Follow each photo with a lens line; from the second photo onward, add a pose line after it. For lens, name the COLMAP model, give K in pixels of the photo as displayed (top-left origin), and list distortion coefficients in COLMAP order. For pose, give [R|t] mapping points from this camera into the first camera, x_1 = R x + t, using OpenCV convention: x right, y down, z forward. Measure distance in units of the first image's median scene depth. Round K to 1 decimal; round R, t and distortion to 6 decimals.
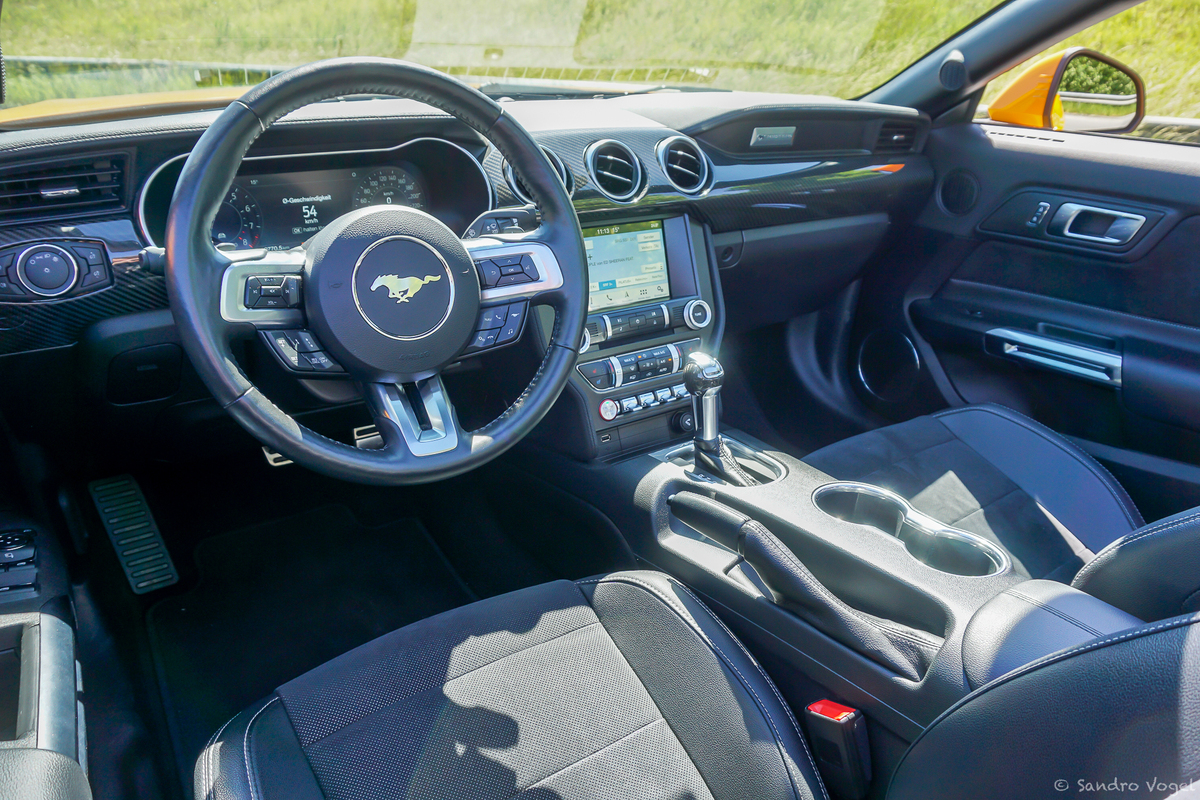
lens RADIAL K [[798.9, 0, 600.0], [0, 798.9, 400.0], [0, 0, 1]] dist [-0.047257, 0.023355]
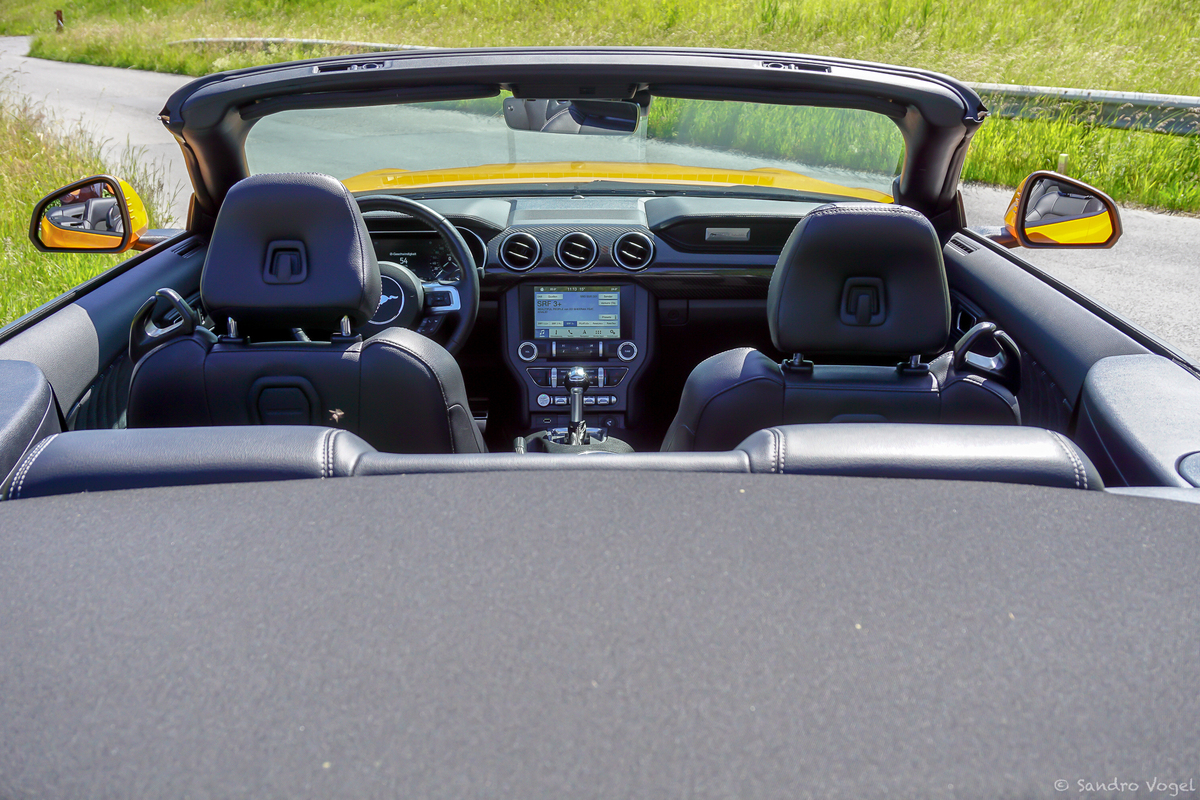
lens RADIAL K [[1235.9, 0, 600.0], [0, 1235.9, 400.0], [0, 0, 1]] dist [0.009480, -0.011826]
pose [[0.837768, 0.139641, -0.527869, 1.407461], [-0.204255, 0.976704, -0.065794, 0.151272], [0.506384, 0.162940, 0.846774, -1.010447]]
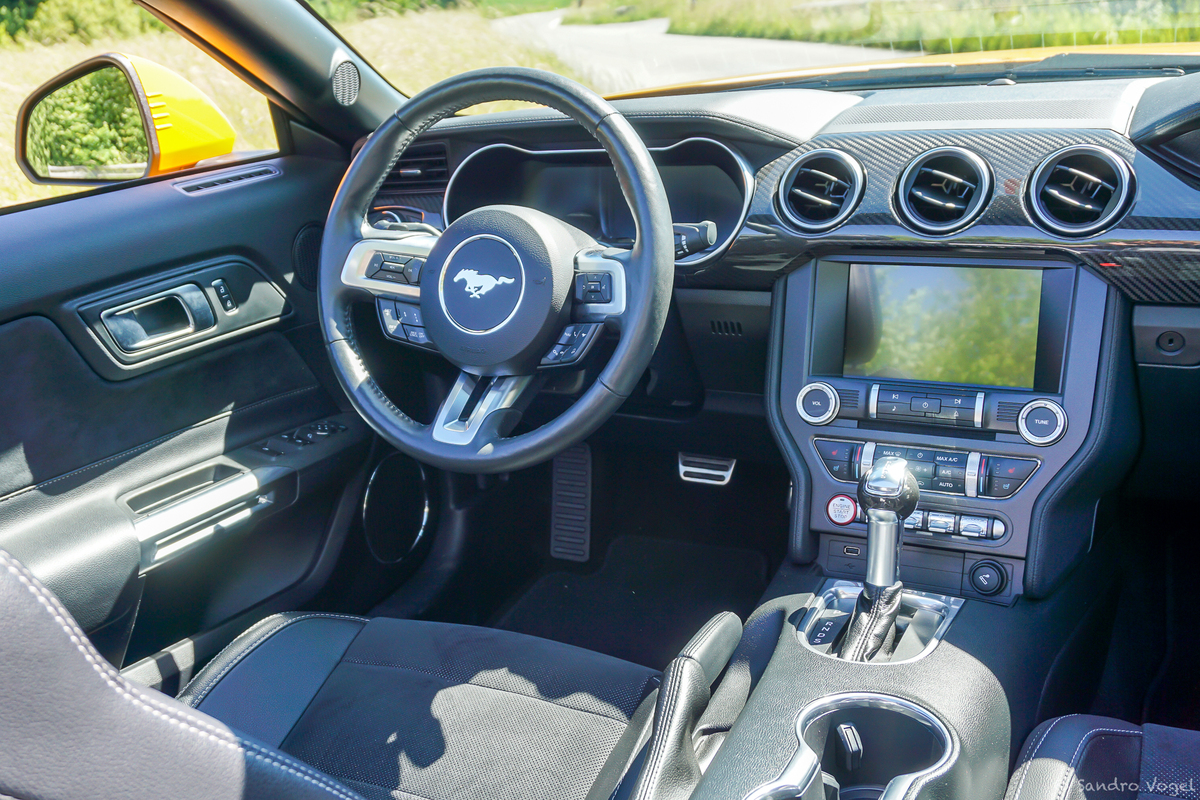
lens RADIAL K [[1162.2, 0, 600.0], [0, 1162.2, 400.0], [0, 0, 1]] dist [-0.009437, 0.005149]
pose [[0.492522, 0.224352, -0.840885, 0.788601], [-0.274769, 0.956869, 0.094360, -0.126041], [0.825787, 0.184575, 0.532924, 0.239404]]
